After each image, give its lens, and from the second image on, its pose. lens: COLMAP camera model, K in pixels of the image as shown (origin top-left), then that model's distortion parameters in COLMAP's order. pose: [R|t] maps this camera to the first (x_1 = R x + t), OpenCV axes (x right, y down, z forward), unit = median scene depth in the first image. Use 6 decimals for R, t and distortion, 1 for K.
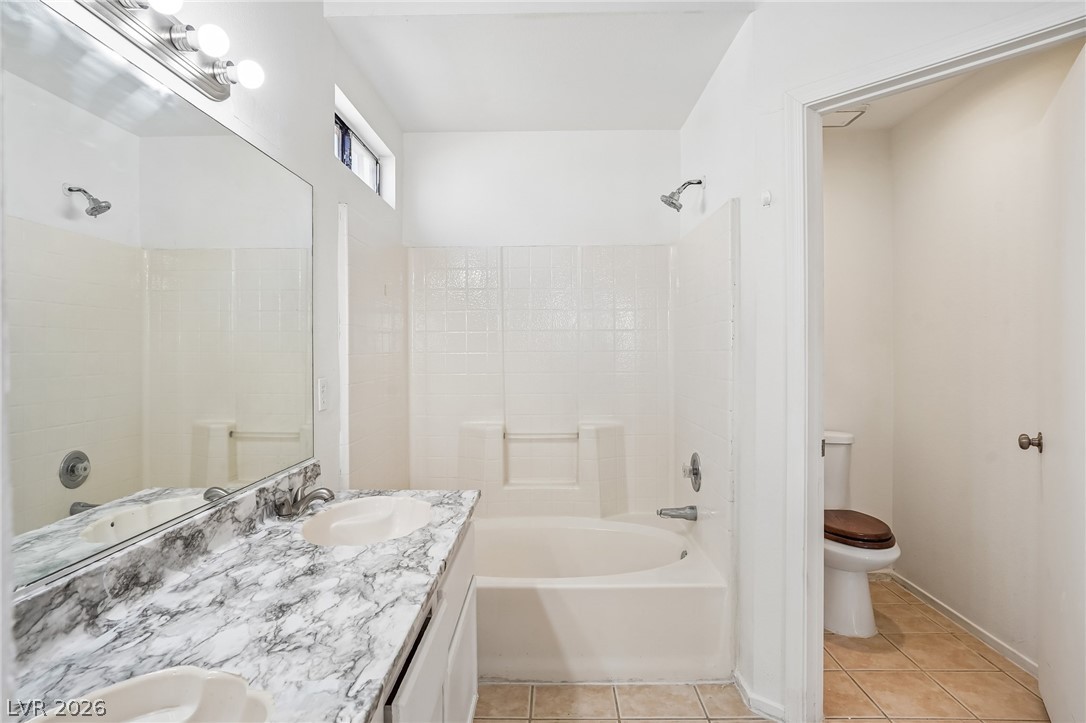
lens RADIAL K [[606.8, 0, 540.4], [0, 606.8, 357.0], [0, 0, 1]] dist [-0.051796, 0.034885]
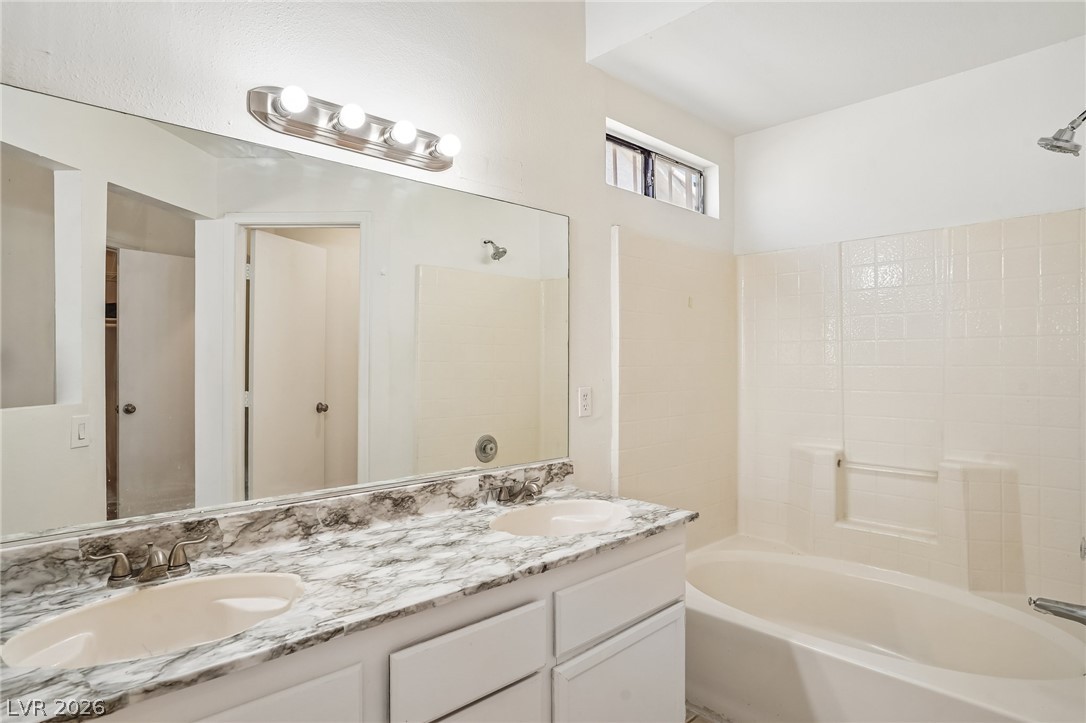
lens RADIAL K [[606.8, 0, 540.4], [0, 606.8, 357.0], [0, 0, 1]] dist [-0.051796, 0.034885]
pose [[0.696342, 0.000907, -0.717709, 0.612997], [-0.012839, 0.999855, -0.011193, -0.011240], [0.717595, 0.017009, 0.696253, 0.263216]]
